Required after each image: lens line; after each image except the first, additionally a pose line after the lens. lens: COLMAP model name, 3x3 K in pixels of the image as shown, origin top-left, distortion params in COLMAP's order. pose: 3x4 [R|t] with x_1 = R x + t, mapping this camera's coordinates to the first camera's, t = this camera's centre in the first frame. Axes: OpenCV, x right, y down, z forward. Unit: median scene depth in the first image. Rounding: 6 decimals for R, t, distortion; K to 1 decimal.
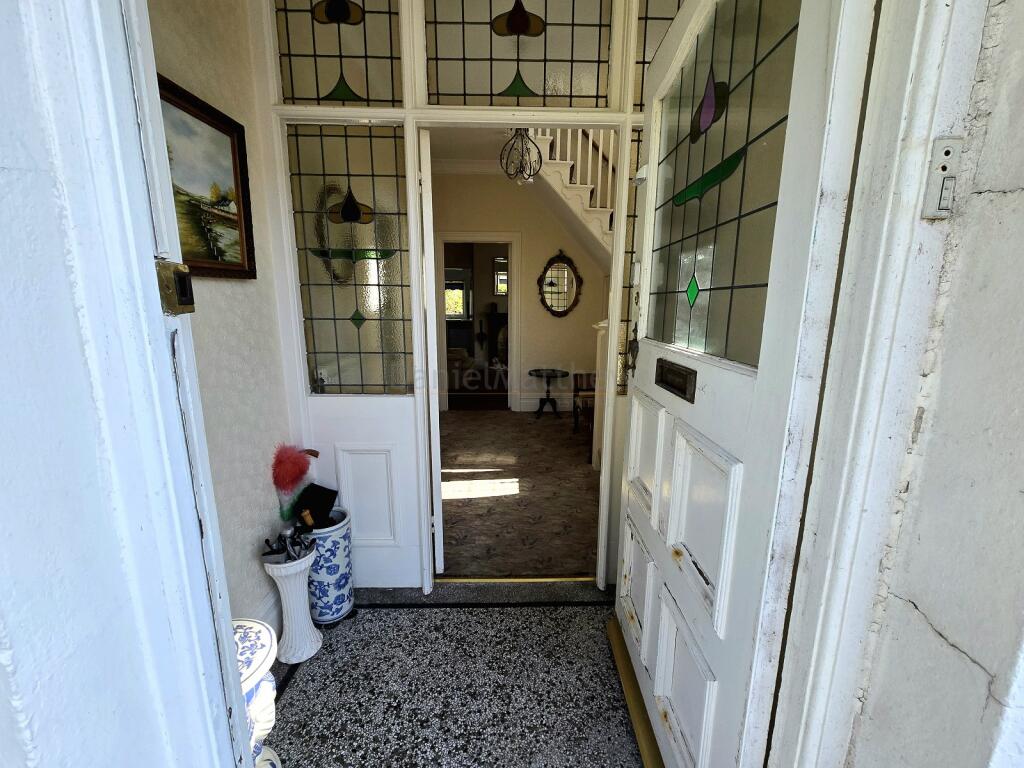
lens RADIAL K [[419.5, 0, 515.6], [0, 419.5, 384.5], [0, 0, 1]] dist [-0.002537, 0.001130]
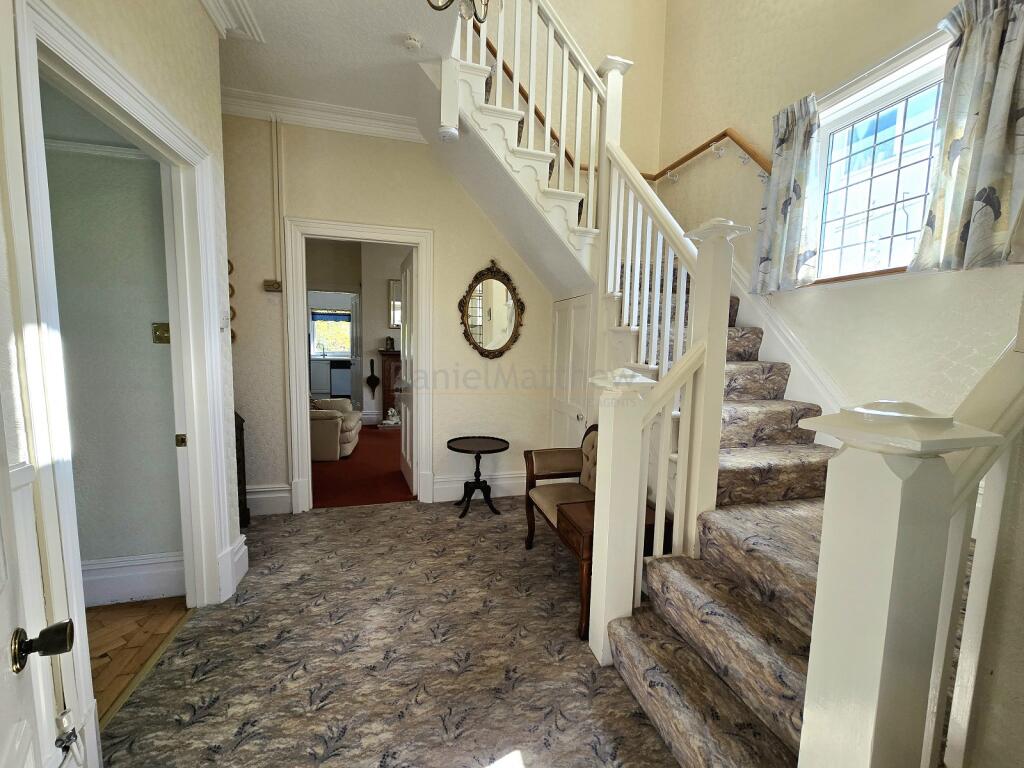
lens RADIAL K [[419.5, 0, 515.6], [0, 419.5, 384.5], [0, 0, 1]] dist [-0.002537, 0.001130]
pose [[0.971138, -0.008162, 0.238379, -0.019247], [0.029054, 0.996020, -0.084260, -0.062294], [-0.236743, 0.088754, 0.967510, 0.350487]]
